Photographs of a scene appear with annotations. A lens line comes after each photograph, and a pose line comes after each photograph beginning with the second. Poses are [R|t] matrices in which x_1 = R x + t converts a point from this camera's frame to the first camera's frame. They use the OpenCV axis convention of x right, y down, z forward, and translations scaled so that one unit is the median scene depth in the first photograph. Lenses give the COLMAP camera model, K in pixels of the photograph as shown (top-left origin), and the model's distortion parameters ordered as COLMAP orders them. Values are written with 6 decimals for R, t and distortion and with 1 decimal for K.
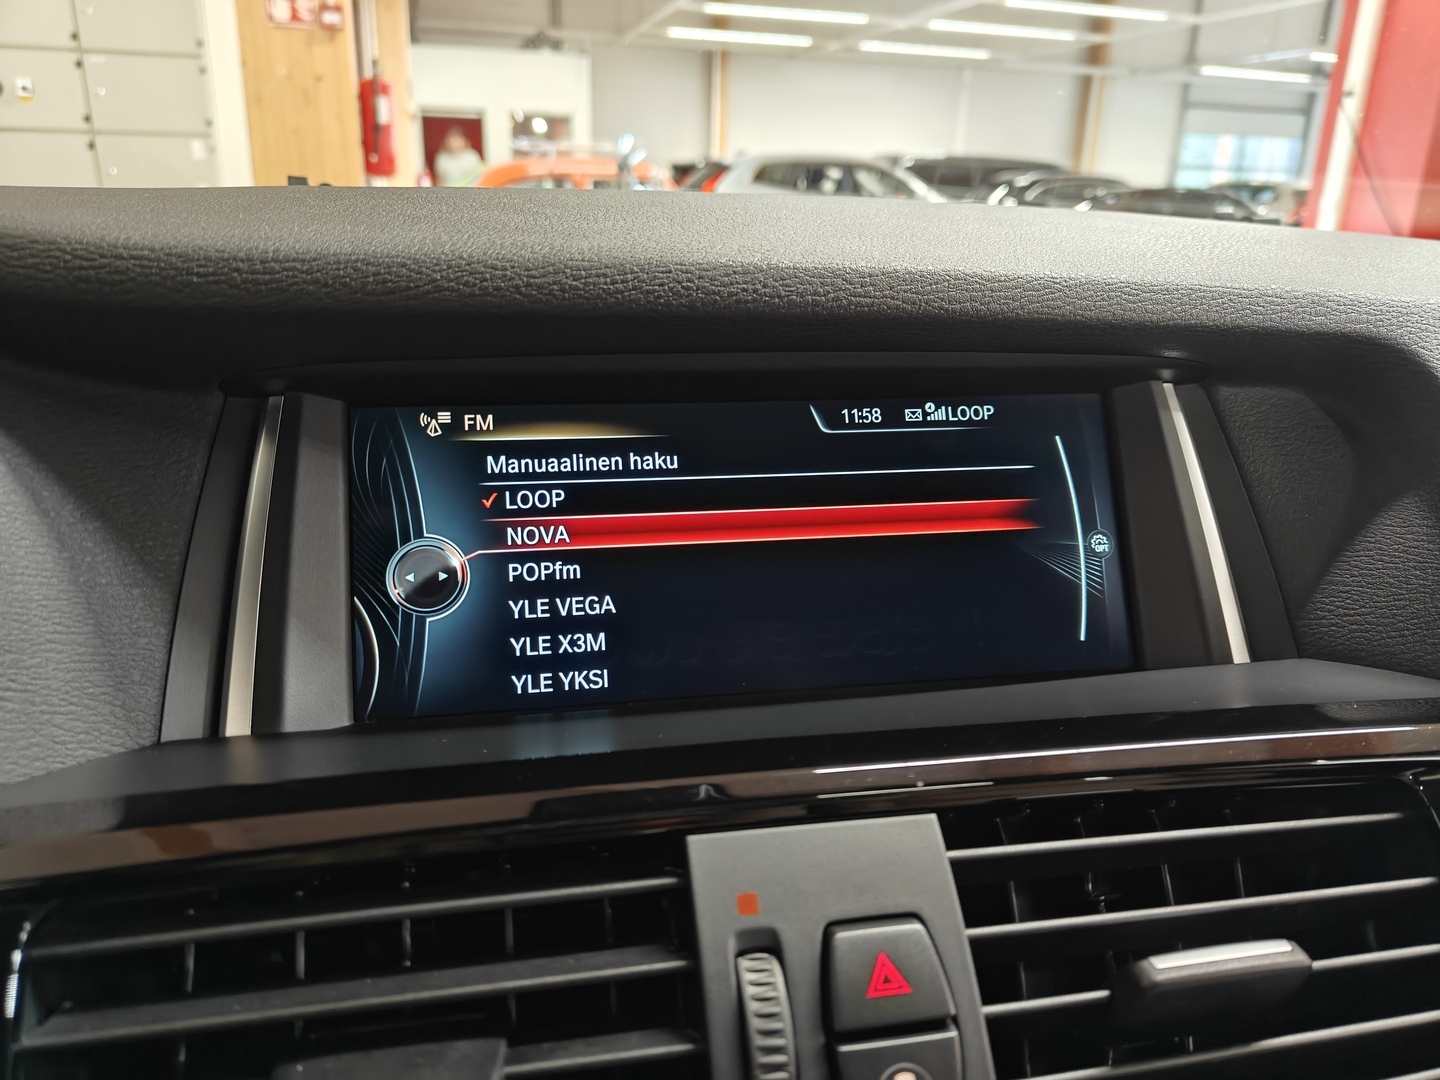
lens RADIAL K [[1038.8, 0, 713.5], [0, 1038.8, 567.0], [0, 0, 1]] dist [-0.012515, -0.004397]
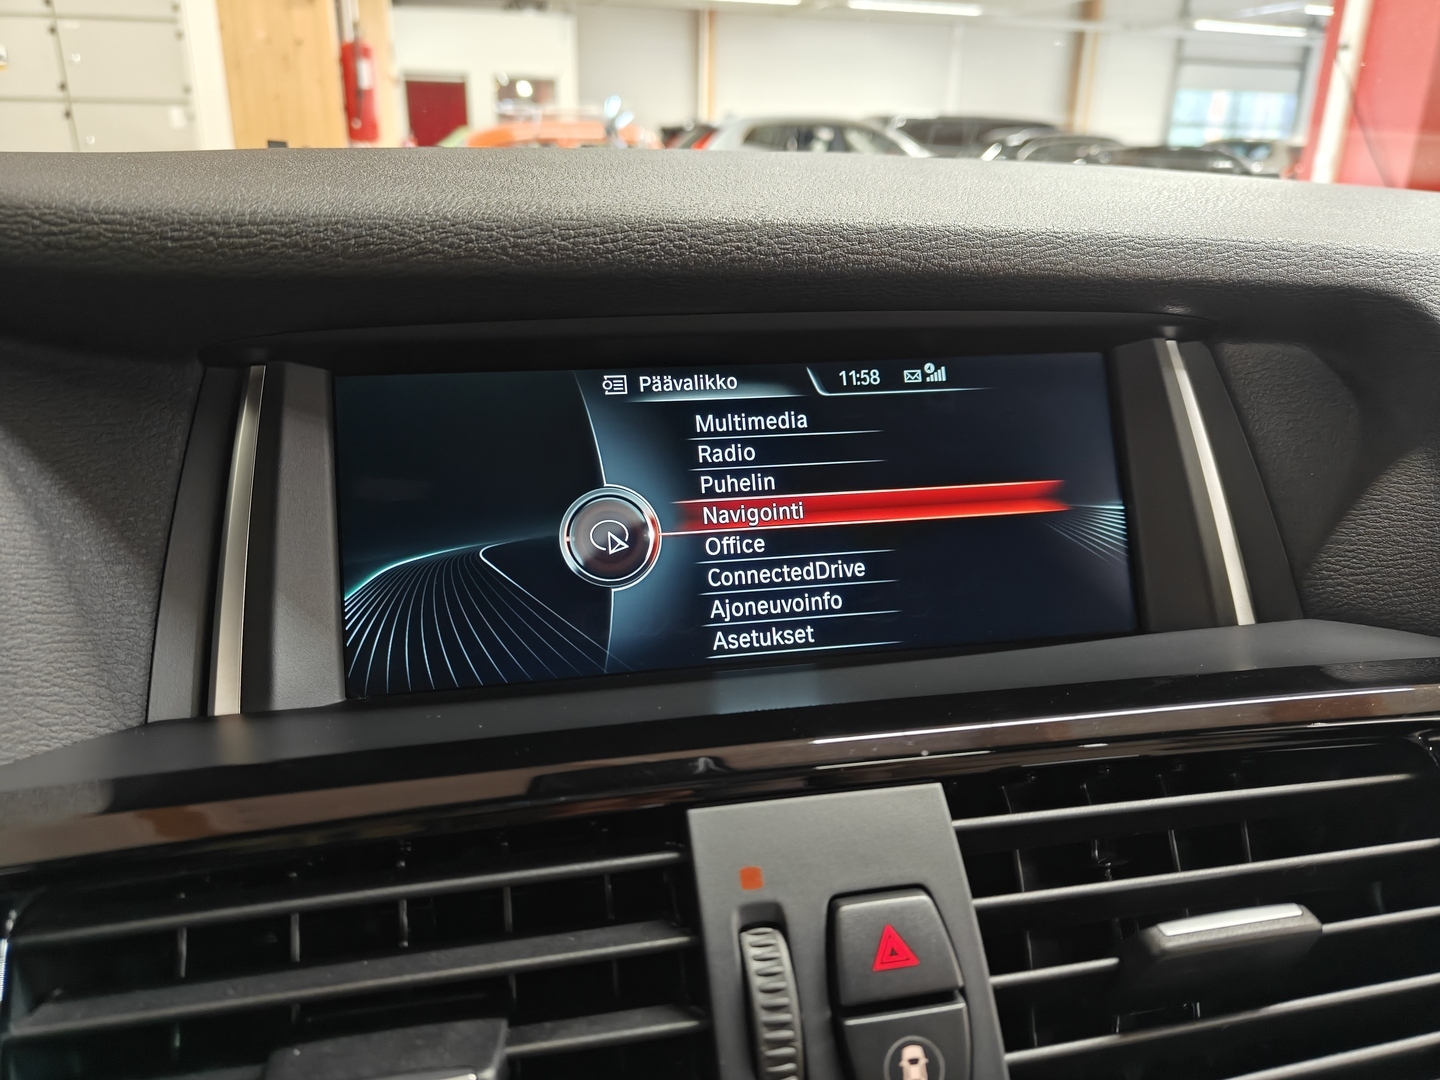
lens RADIAL K [[1044.1, 0, 716.6], [0, 1044.1, 563.9], [0, 0, 1]] dist [-0.022625, 0.007090]
pose [[0.999867, -0.014472, 0.007584, -0.002458], [0.014255, 0.999509, 0.027894, 0.000163], [-0.007984, -0.027782, 0.999582, 0.019472]]
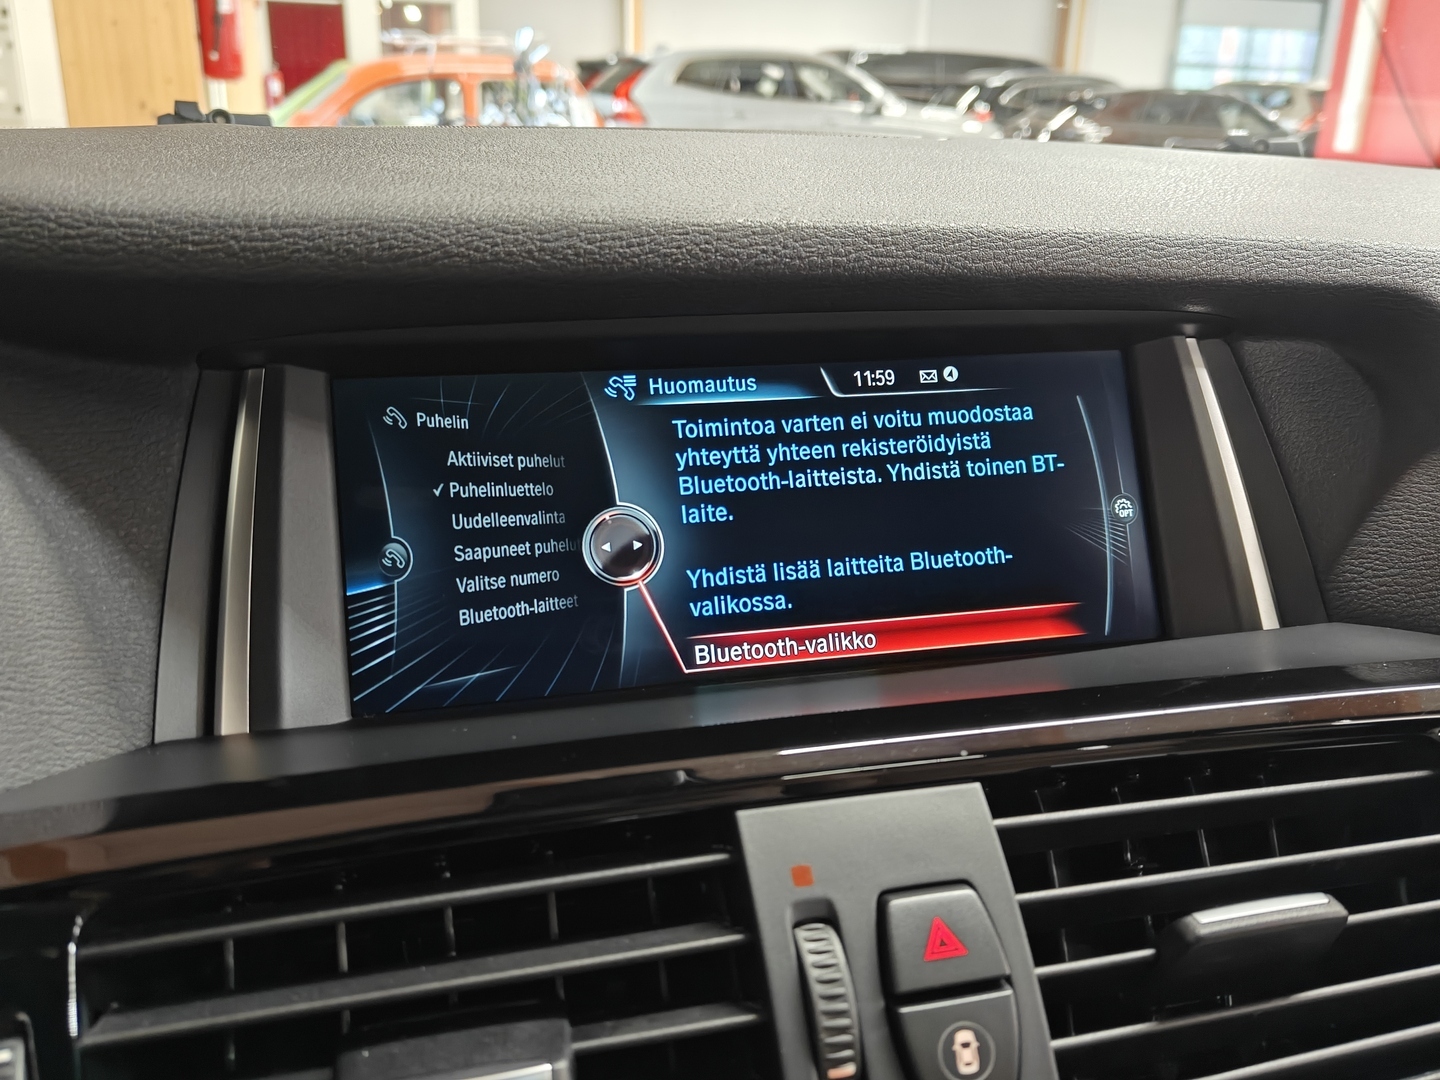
lens RADIAL K [[1243.0, 0, 718.2], [0, 1243.0, 572.9], [0, 0, 1]] dist [-0.001882, -0.019152]
pose [[0.997696, -0.025257, 0.062967, -0.091692], [0.023944, 0.999482, 0.021521, 0.003921], [-0.063478, -0.019964, 0.997784, -0.146746]]
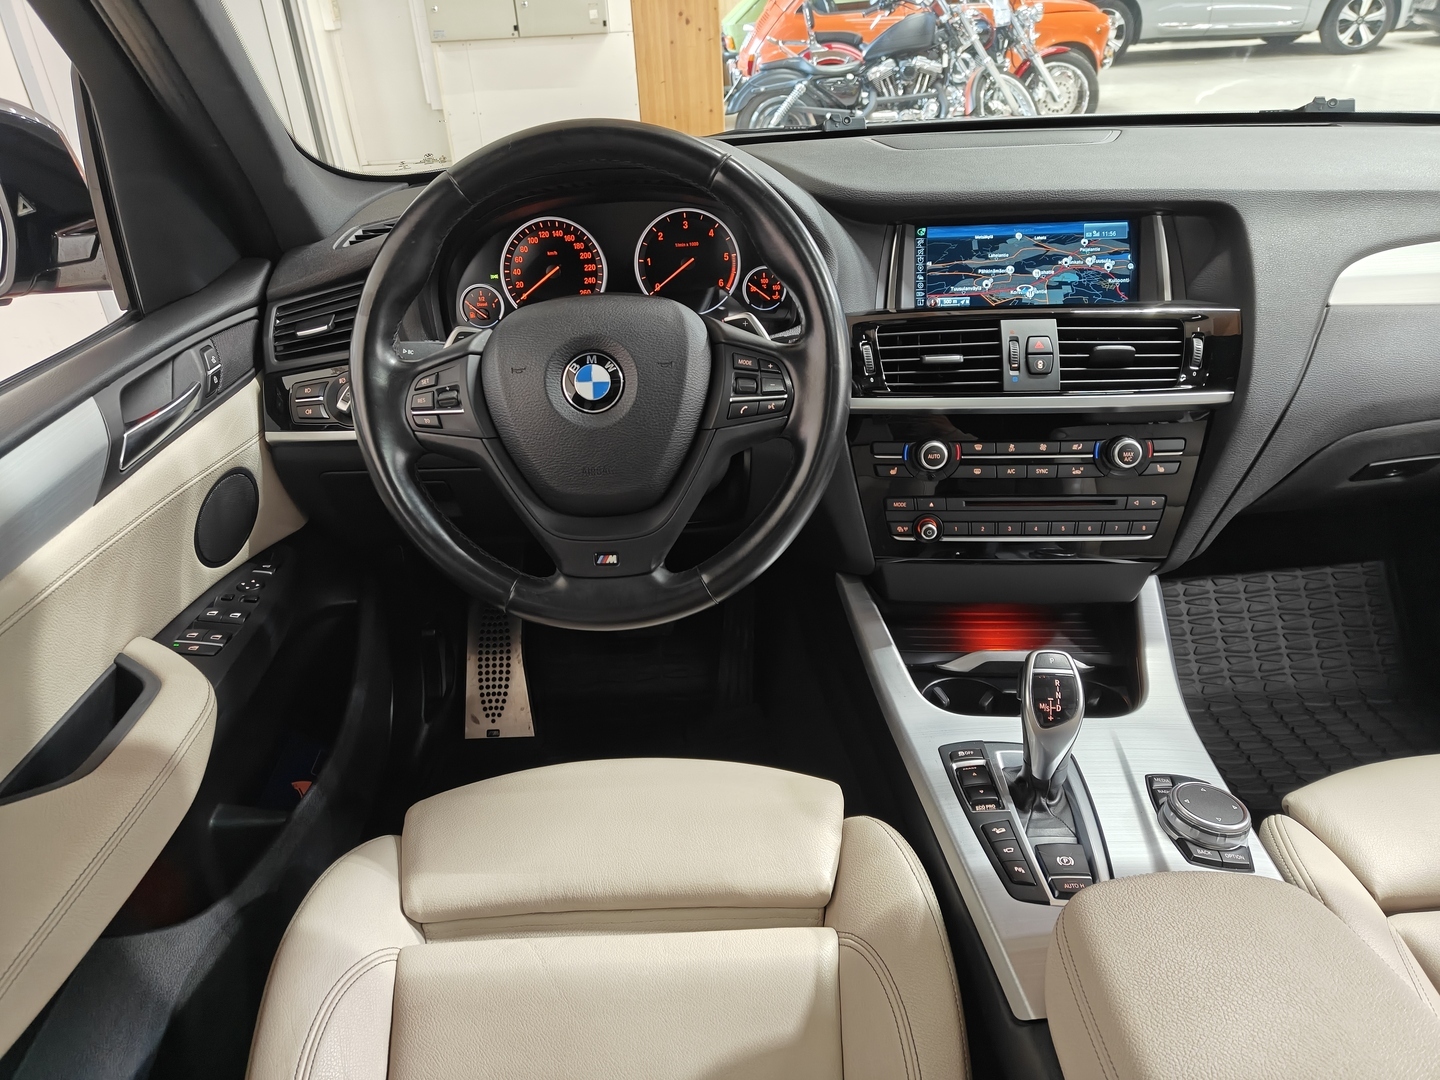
lens RADIAL K [[1014.3, 0, 717.0], [0, 1014.3, 537.5], [0, 0, 1]] dist [0.006815, -0.002340]
pose [[0.960737, 0.072207, -0.267899, 0.037603], [-0.024100, 0.983611, 0.178686, 0.362152], [0.276411, -0.165214, 0.946732, -3.324354]]
